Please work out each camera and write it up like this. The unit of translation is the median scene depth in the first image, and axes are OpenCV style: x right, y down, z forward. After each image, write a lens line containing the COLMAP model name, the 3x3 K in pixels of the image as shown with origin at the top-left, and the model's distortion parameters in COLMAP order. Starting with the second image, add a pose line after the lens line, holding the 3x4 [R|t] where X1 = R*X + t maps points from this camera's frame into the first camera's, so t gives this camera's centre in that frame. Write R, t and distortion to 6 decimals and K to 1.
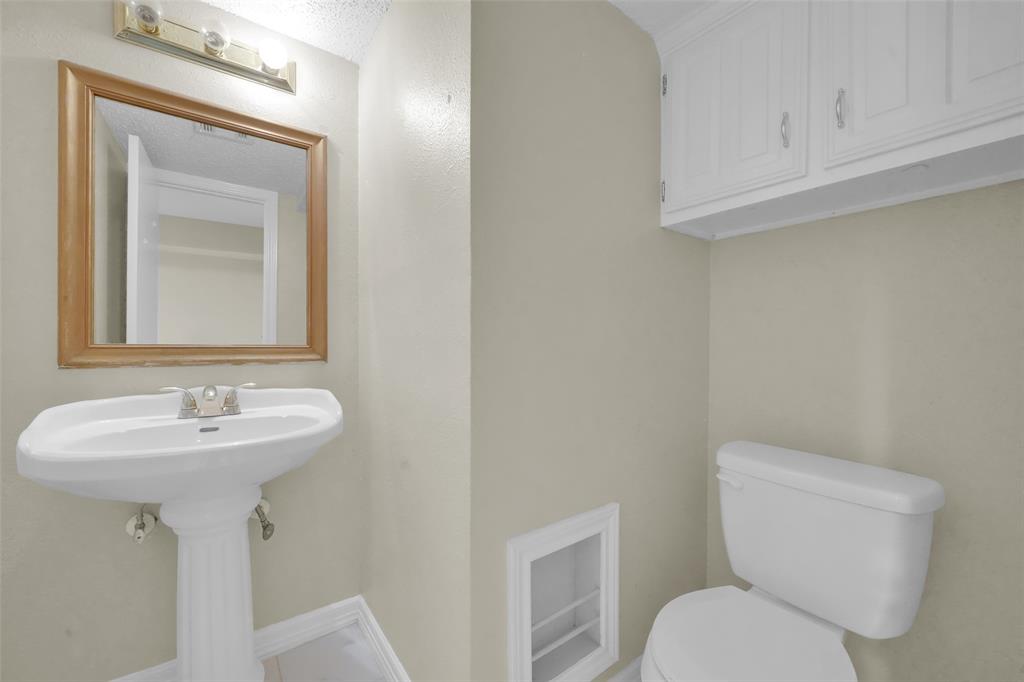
lens RADIAL K [[394.2, 0, 508.2], [0, 394.2, 343.7], [0, 0, 1]] dist [-0.000665, 0.000249]
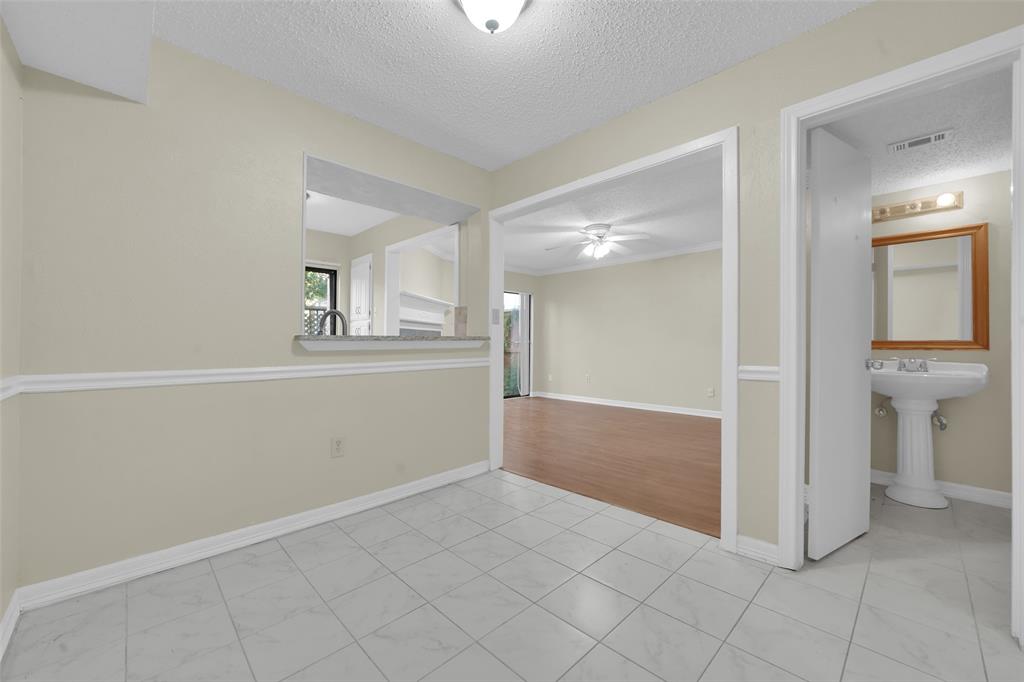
lens RADIAL K [[394.2, 0, 508.2], [0, 394.2, 343.7], [0, 0, 1]] dist [-0.000665, 0.000249]
pose [[0.114605, 0.000218, -0.993411, 1.205920], [0.004450, 0.999990, 0.000733, 0.008012], [0.993401, -0.004505, 0.114603, -1.539535]]
